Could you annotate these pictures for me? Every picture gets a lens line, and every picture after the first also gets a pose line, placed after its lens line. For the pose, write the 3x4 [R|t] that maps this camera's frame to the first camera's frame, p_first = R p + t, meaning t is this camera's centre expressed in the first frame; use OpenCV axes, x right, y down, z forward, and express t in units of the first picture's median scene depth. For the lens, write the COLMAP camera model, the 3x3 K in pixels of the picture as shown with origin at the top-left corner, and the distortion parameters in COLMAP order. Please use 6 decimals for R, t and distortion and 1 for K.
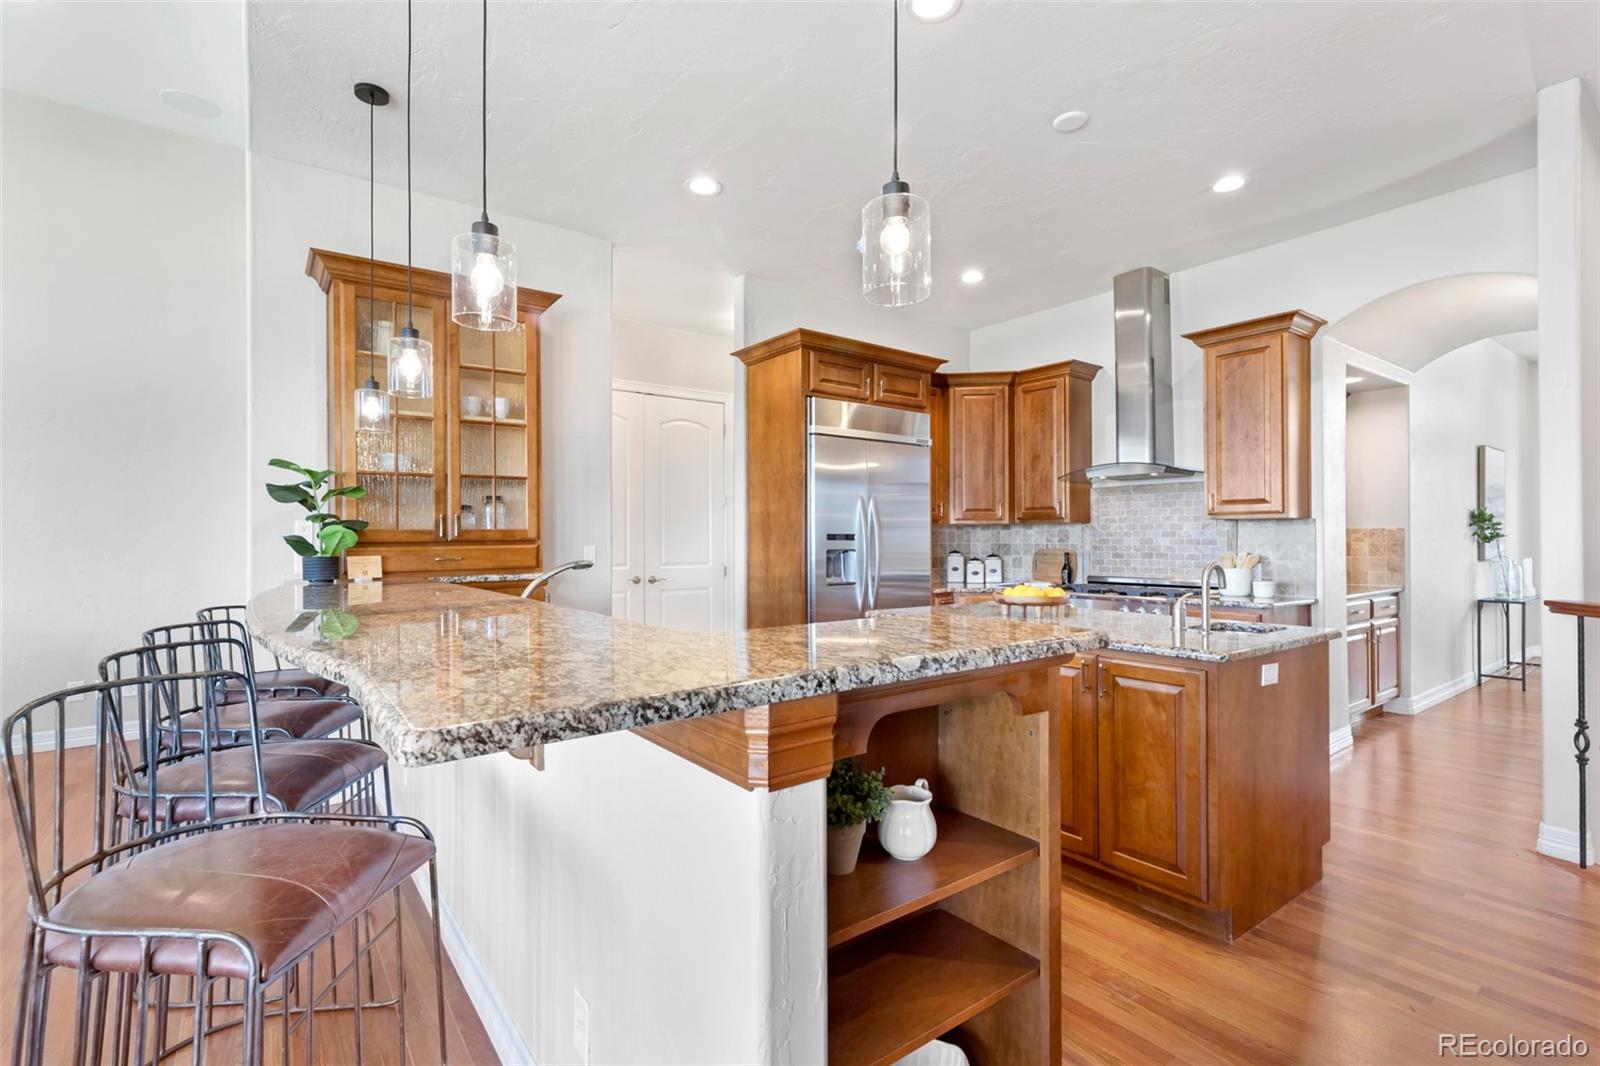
lens RADIAL K [[731.0, 0, 789.4], [0, 731.0, 534.8], [0, 0, 1]] dist [0.002607, 0.001107]
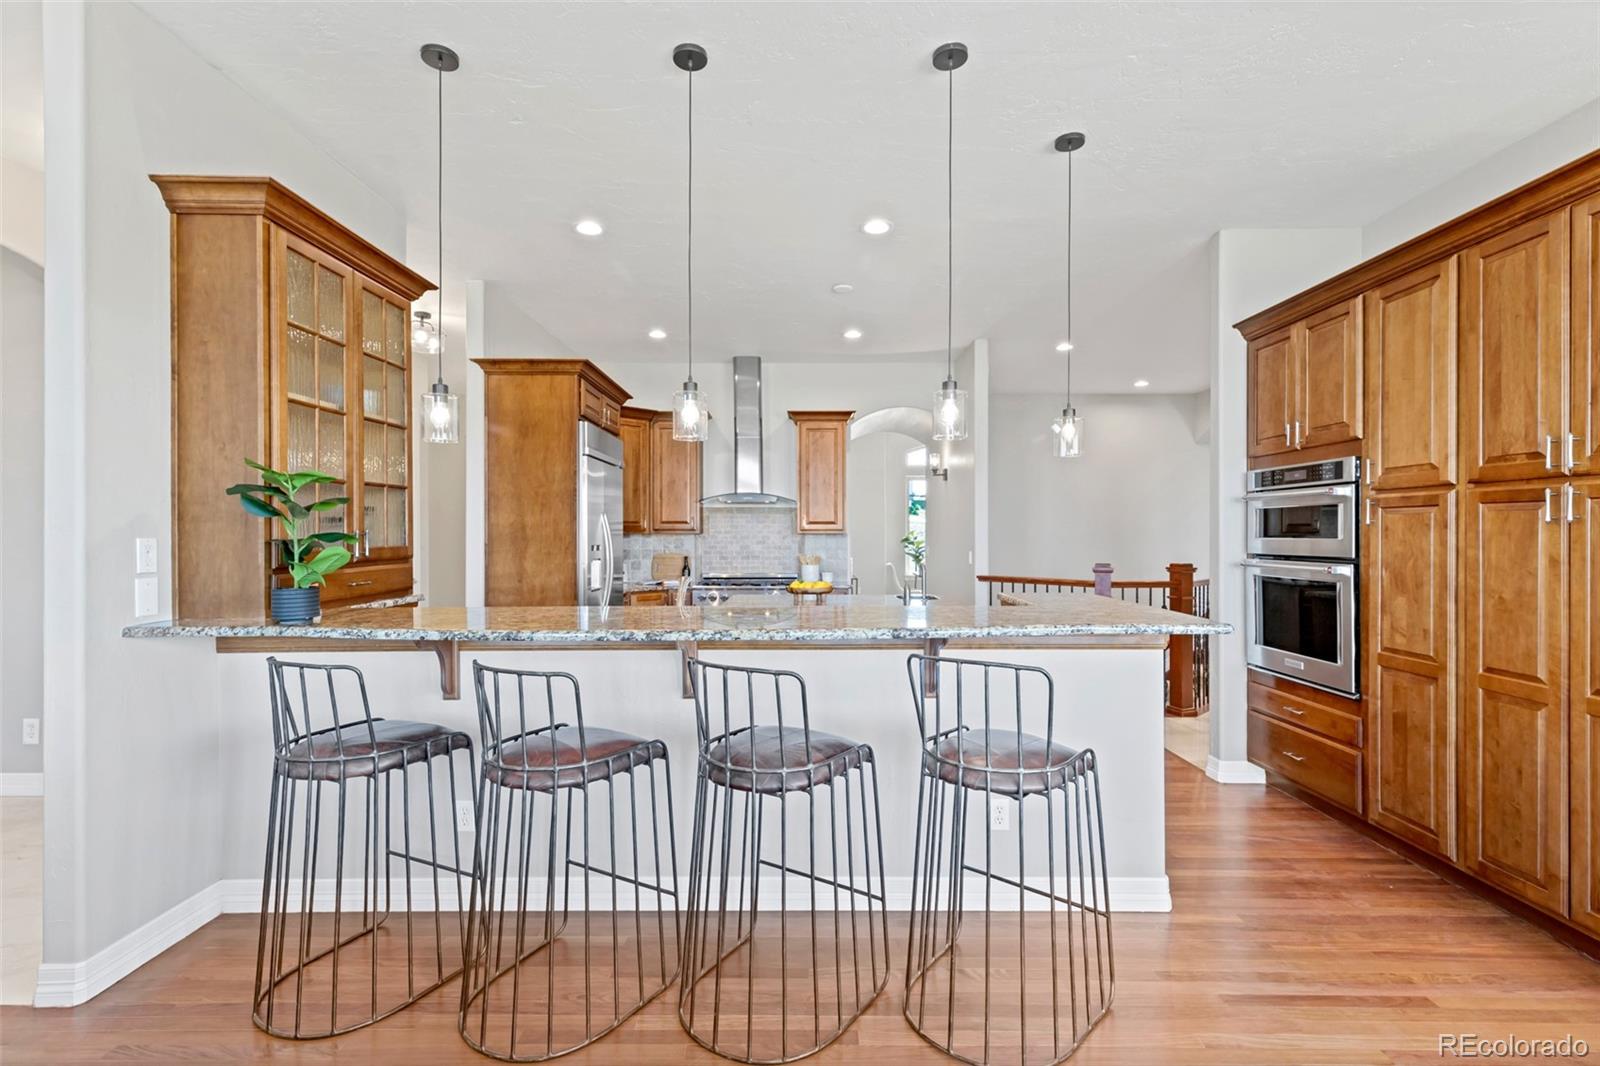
lens RADIAL K [[731.0, 0, 810.1], [0, 731.0, 535.2], [0, 0, 1]] dist [0.002607, 0.001107]
pose [[0.594138, 0.002001, 0.804361, -0.613949], [-0.005007, 0.999987, 0.001211, -0.018583], [-0.804348, -0.004747, 0.594140, 0.068477]]
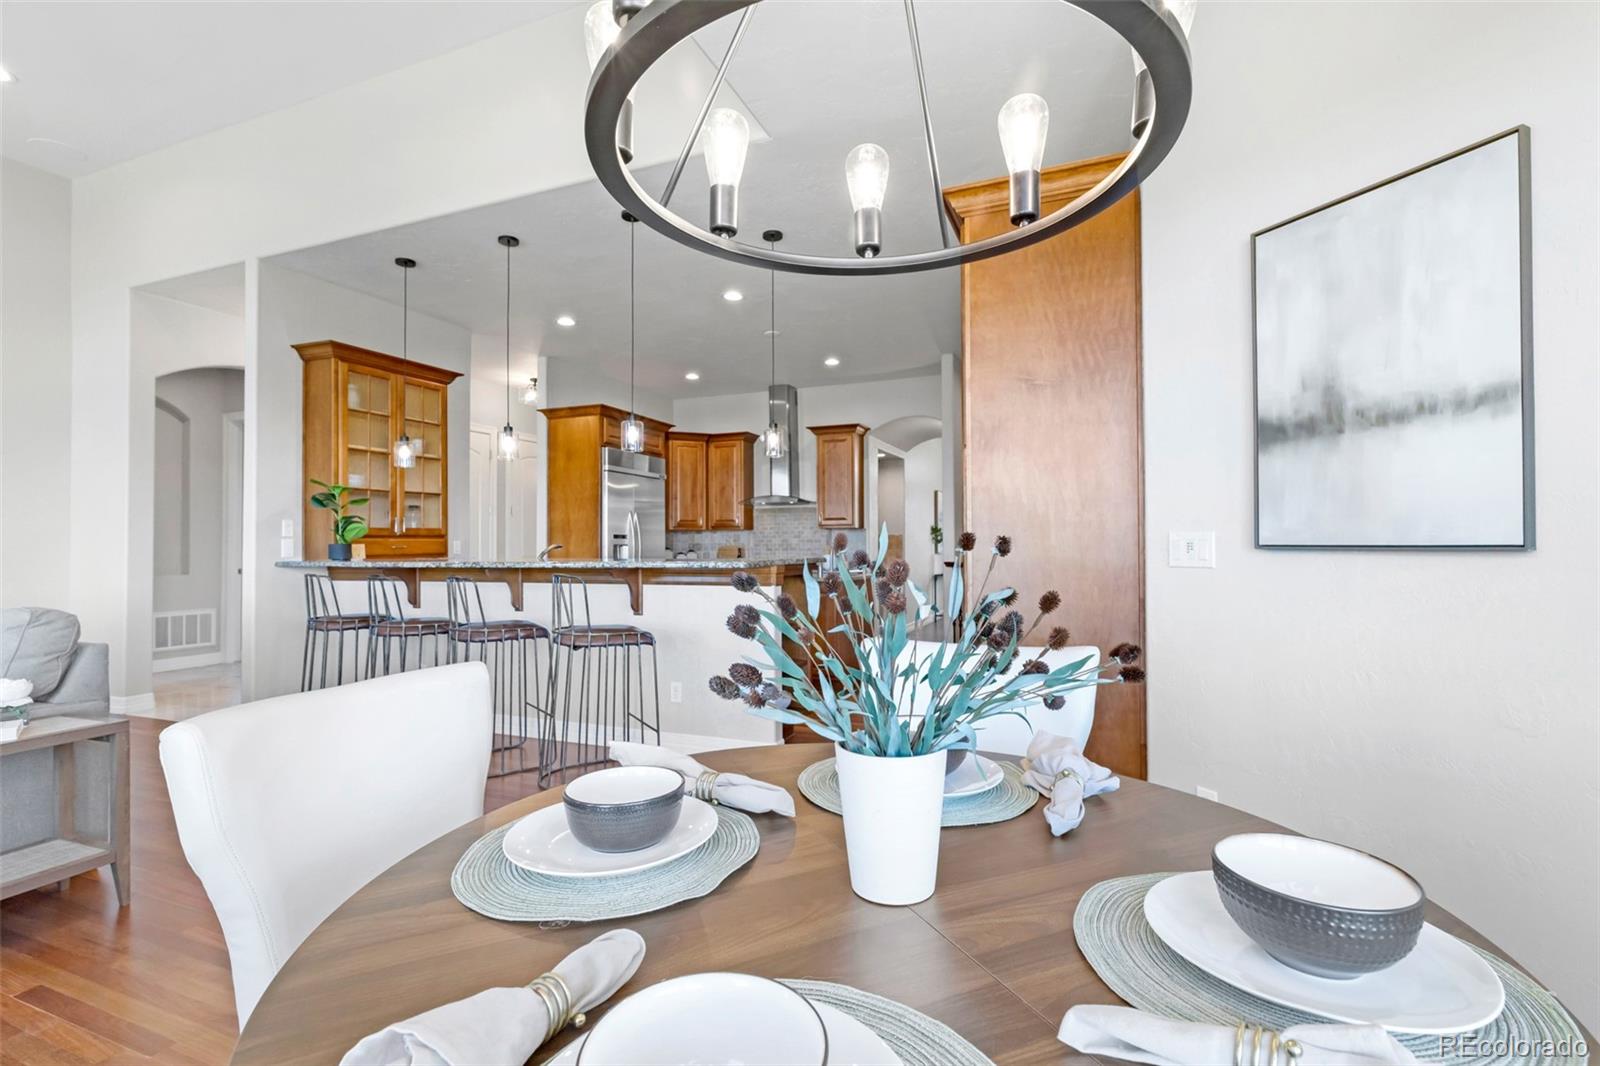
lens RADIAL K [[731.0, 0, 793.5], [0, 731.0, 529.5], [0, 0, 1]] dist [0.002607, 0.001107]
pose [[0.858852, 0.012930, 0.512061, -0.399198], [-0.002691, 0.999781, -0.020731, 0.018946], [-0.512217, 0.016427, 0.858699, -0.516078]]
